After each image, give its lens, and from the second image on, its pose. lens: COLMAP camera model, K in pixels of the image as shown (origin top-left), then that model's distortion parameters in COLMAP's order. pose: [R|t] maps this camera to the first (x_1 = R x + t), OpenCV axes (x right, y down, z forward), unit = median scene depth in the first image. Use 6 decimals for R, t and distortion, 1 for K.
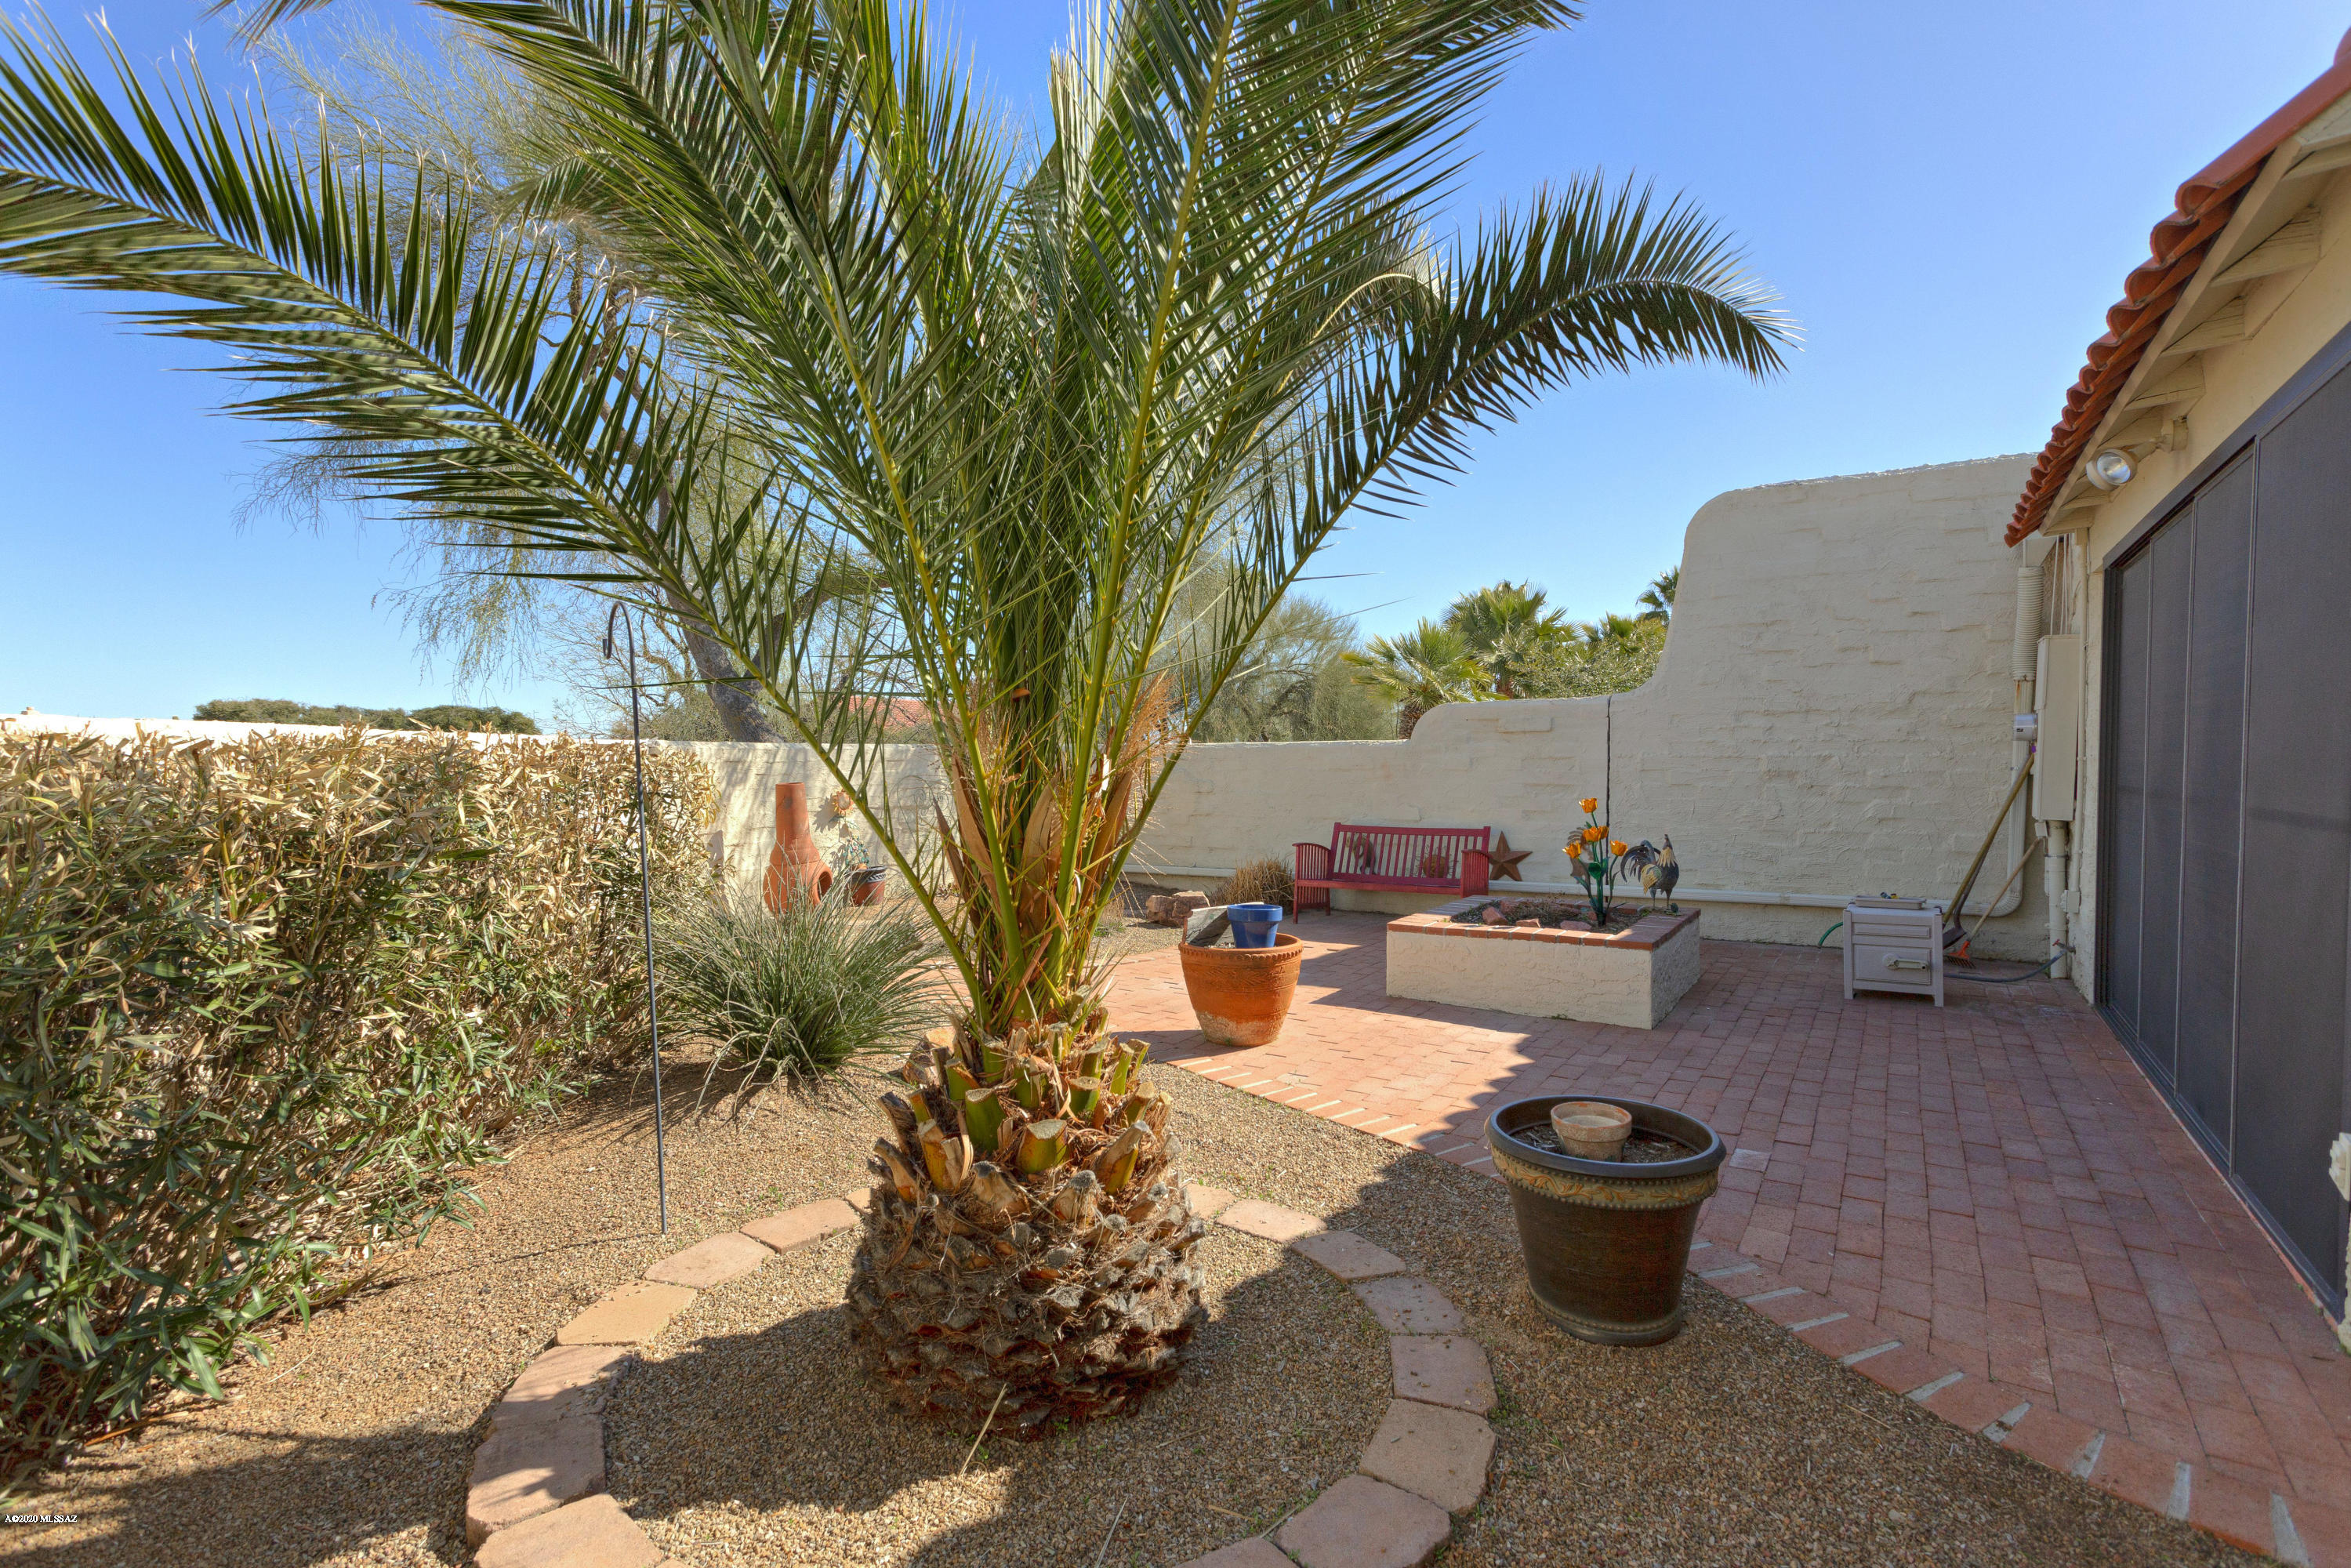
lens RADIAL K [[1104.7, 0, 1164.5], [0, 1104.7, 783.6], [0, 0, 1]] dist [0.004995, 0.001418]
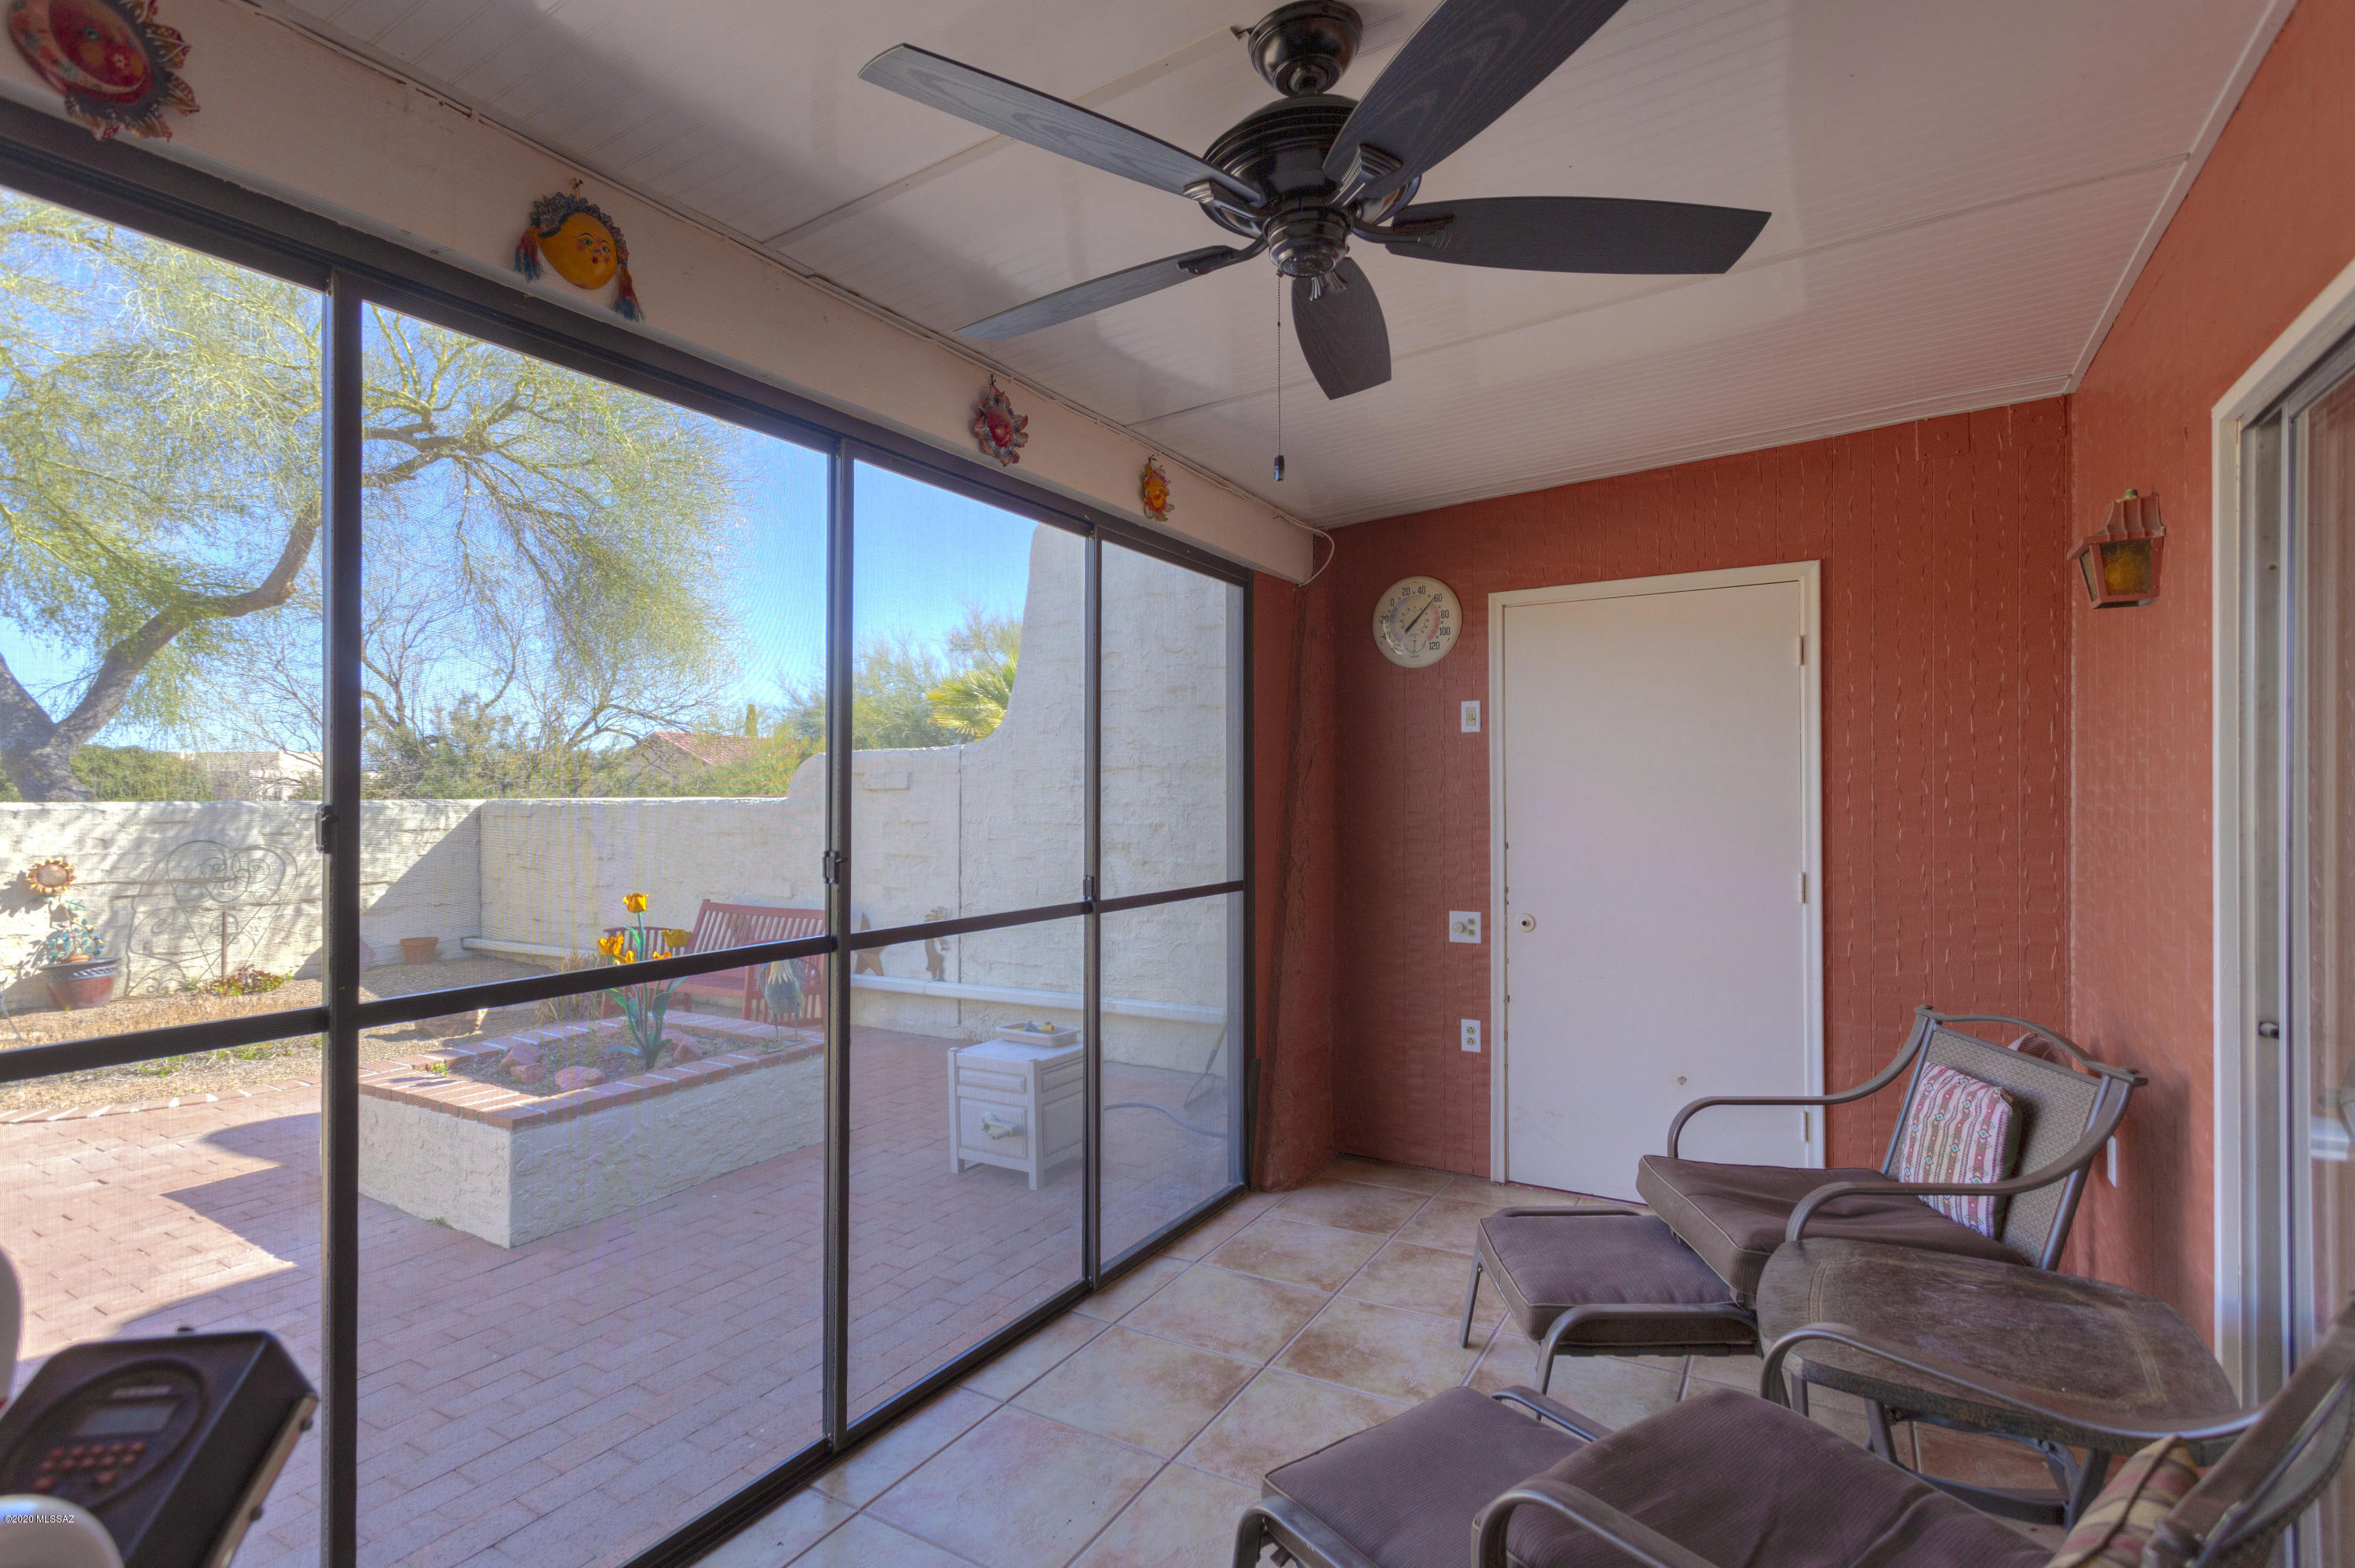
lens RADIAL K [[1106.4, 0, 1166.5], [0, 1106.4, 783.6], [0, 0, 1]] dist [0.004995, 0.001418]
pose [[0.998078, 0.003199, 0.061881, 0.556964], [-0.000641, 0.999146, -0.041314, -0.021208], [-0.061960, 0.041195, 0.997228, 0.211512]]
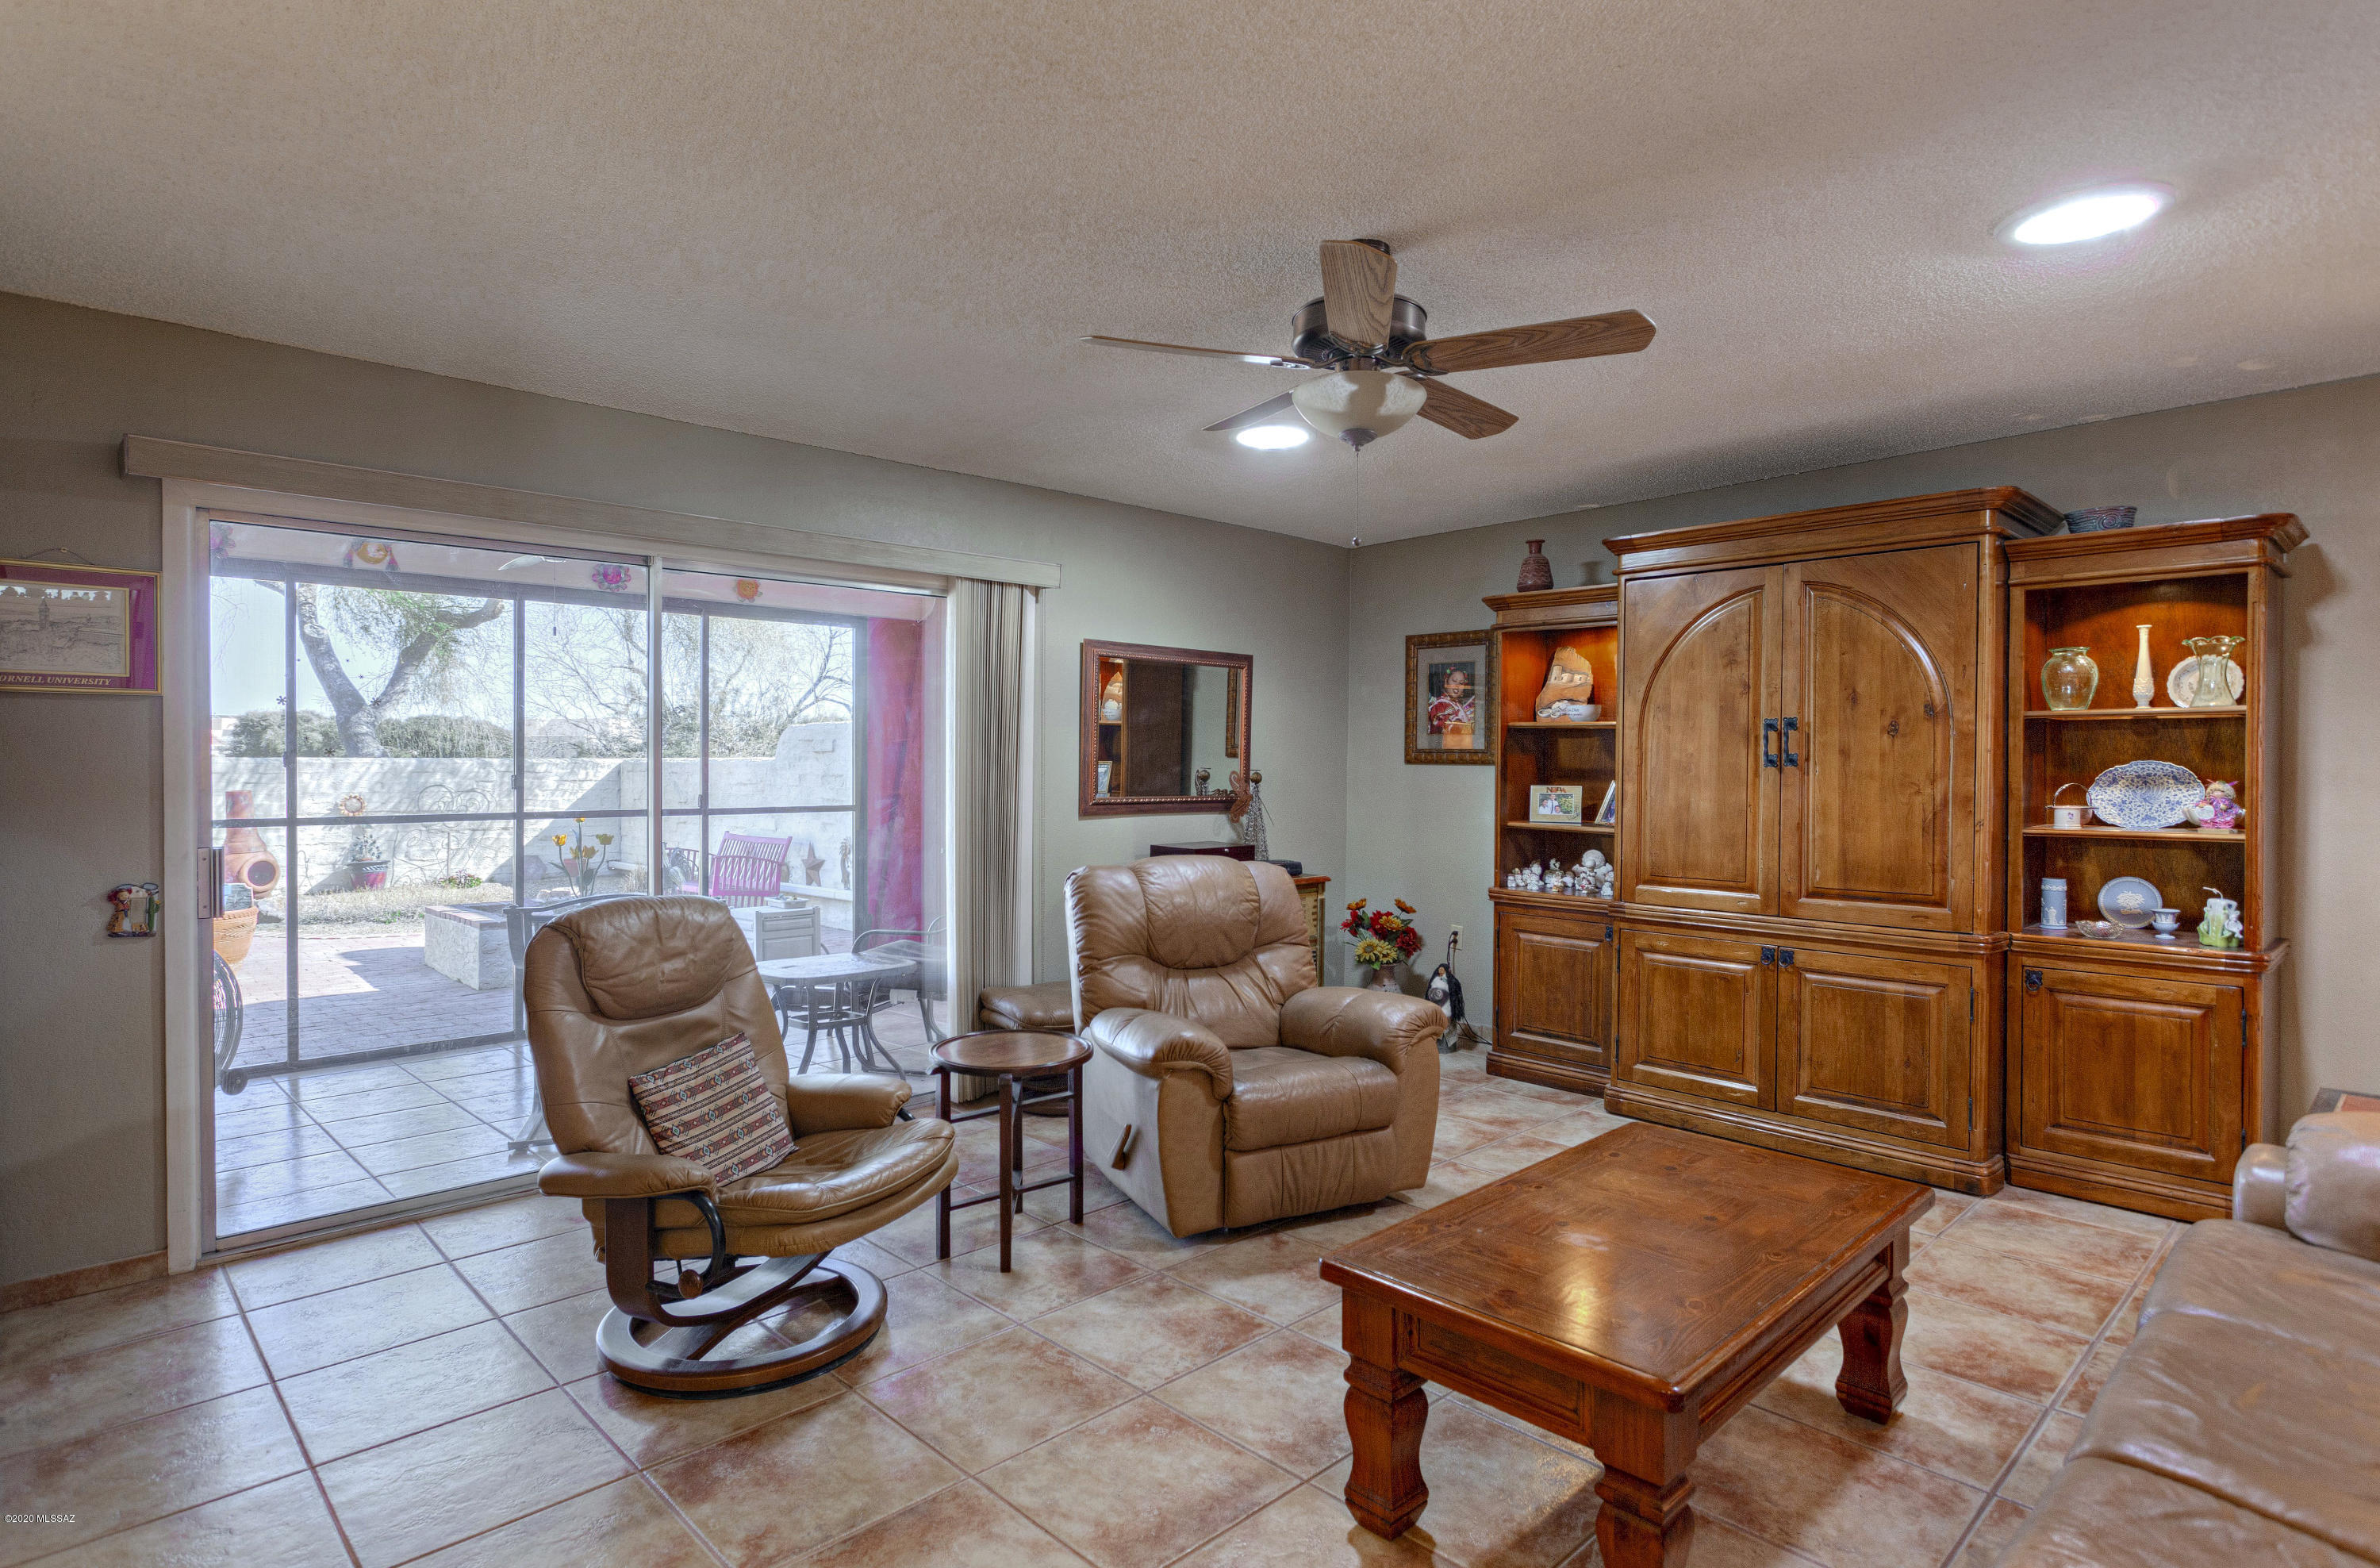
lens RADIAL K [[1263.1, 0, 1190.0], [0, 1263.1, 784.0], [0, 0, 1]] dist [0.002485, -0.000121]
pose [[0.979342, 0.011473, -0.201888, 1.080791], [-0.014379, 0.999813, -0.012936, -0.004617], [0.201701, 0.015572, 0.979323, -0.184333]]
